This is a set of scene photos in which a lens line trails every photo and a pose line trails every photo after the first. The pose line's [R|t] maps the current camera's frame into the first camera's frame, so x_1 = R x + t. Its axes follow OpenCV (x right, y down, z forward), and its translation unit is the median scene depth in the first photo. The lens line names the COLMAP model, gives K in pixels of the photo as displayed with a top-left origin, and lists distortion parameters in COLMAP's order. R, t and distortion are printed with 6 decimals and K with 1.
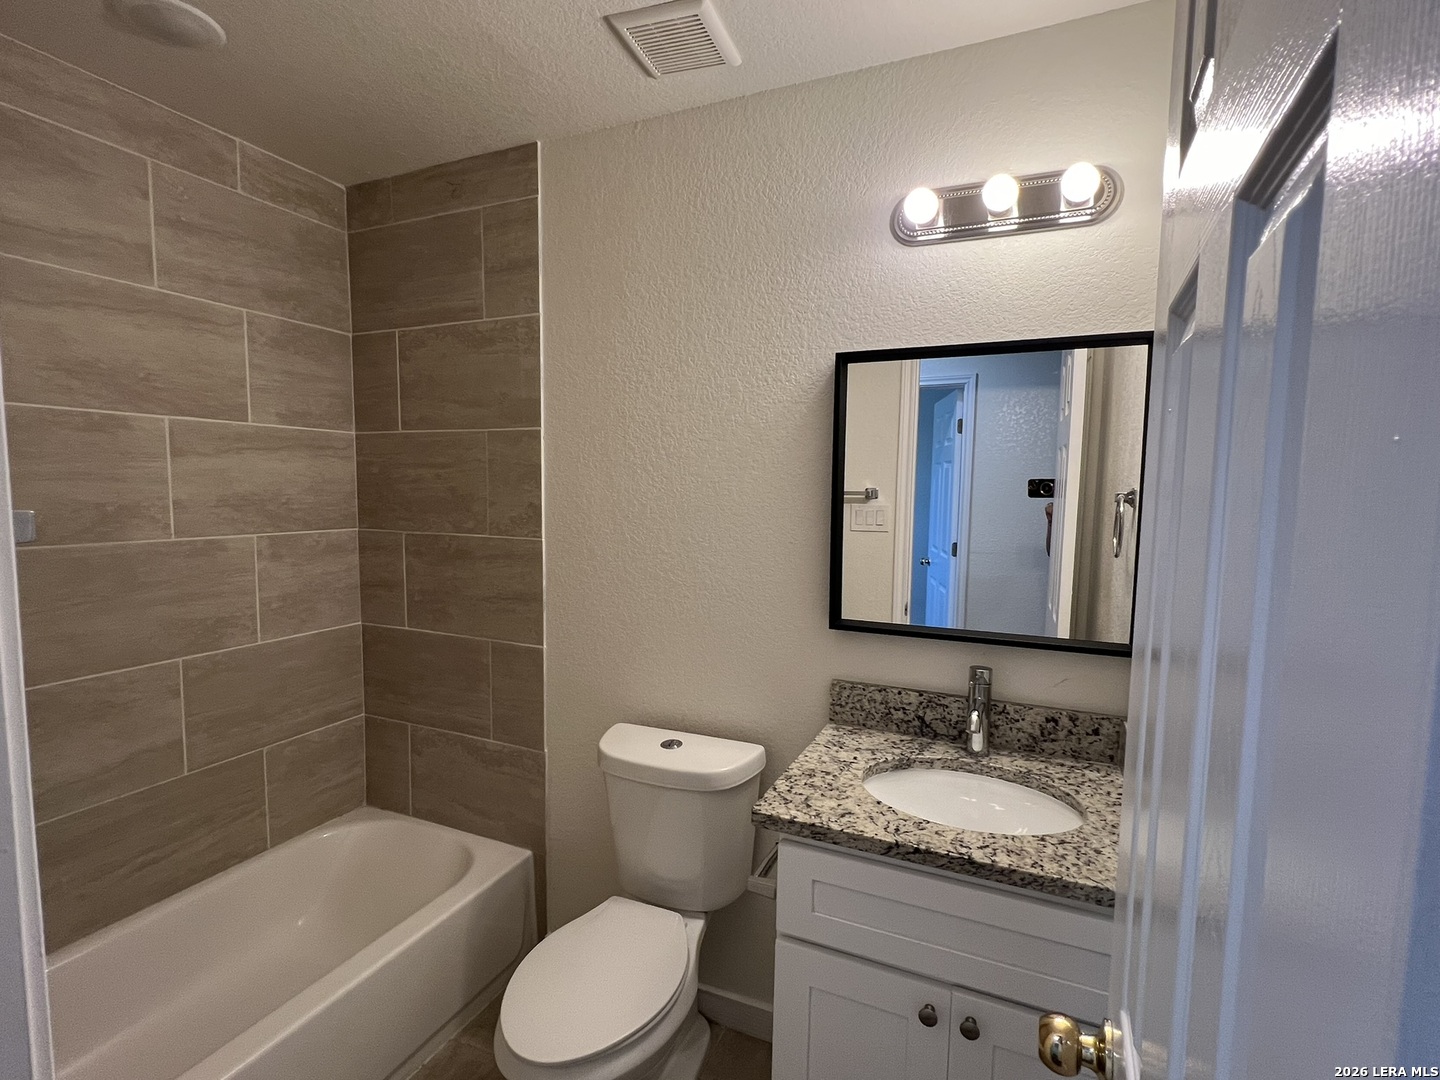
lens RADIAL K [[697.2, 0, 726.9], [0, 697.2, 541.8], [0, 0, 1]] dist [-0.000887, -0.000326]
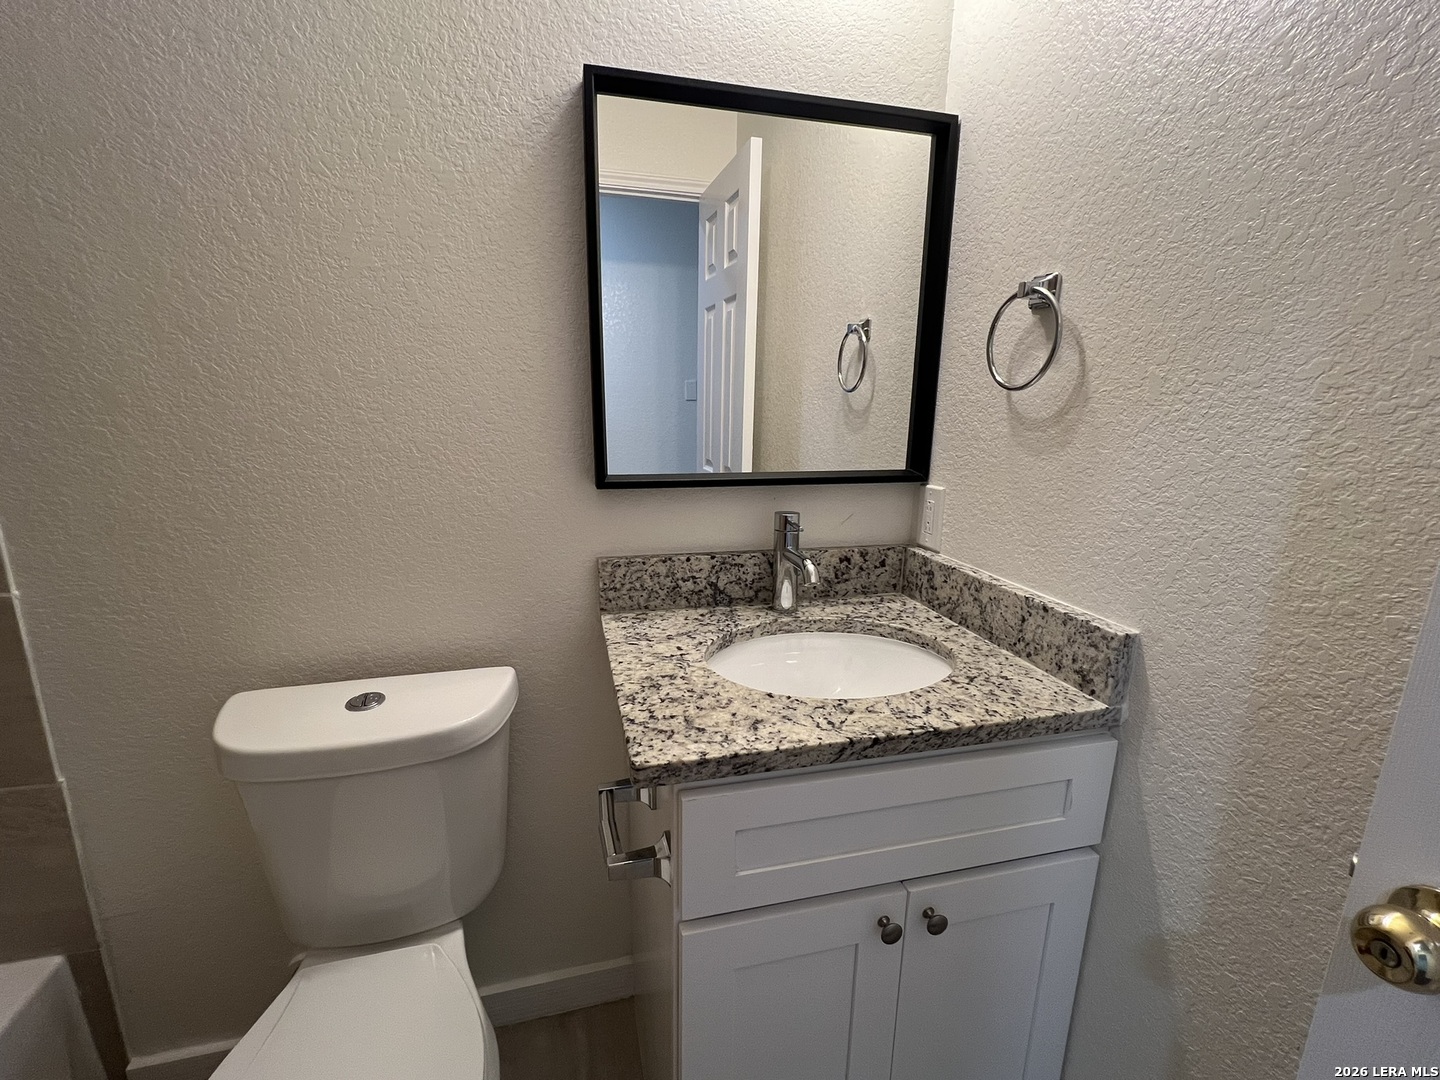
lens RADIAL K [[624.3, 0, 712.2], [0, 624.3, 543.6], [0, 0, 1]] dist [-0.001644, 0.001824]
pose [[0.787637, -0.139141, 0.600224, -0.175244], [0.047669, 0.985009, 0.165788, 0.086813], [-0.614293, -0.101969, 0.782462, 0.453795]]
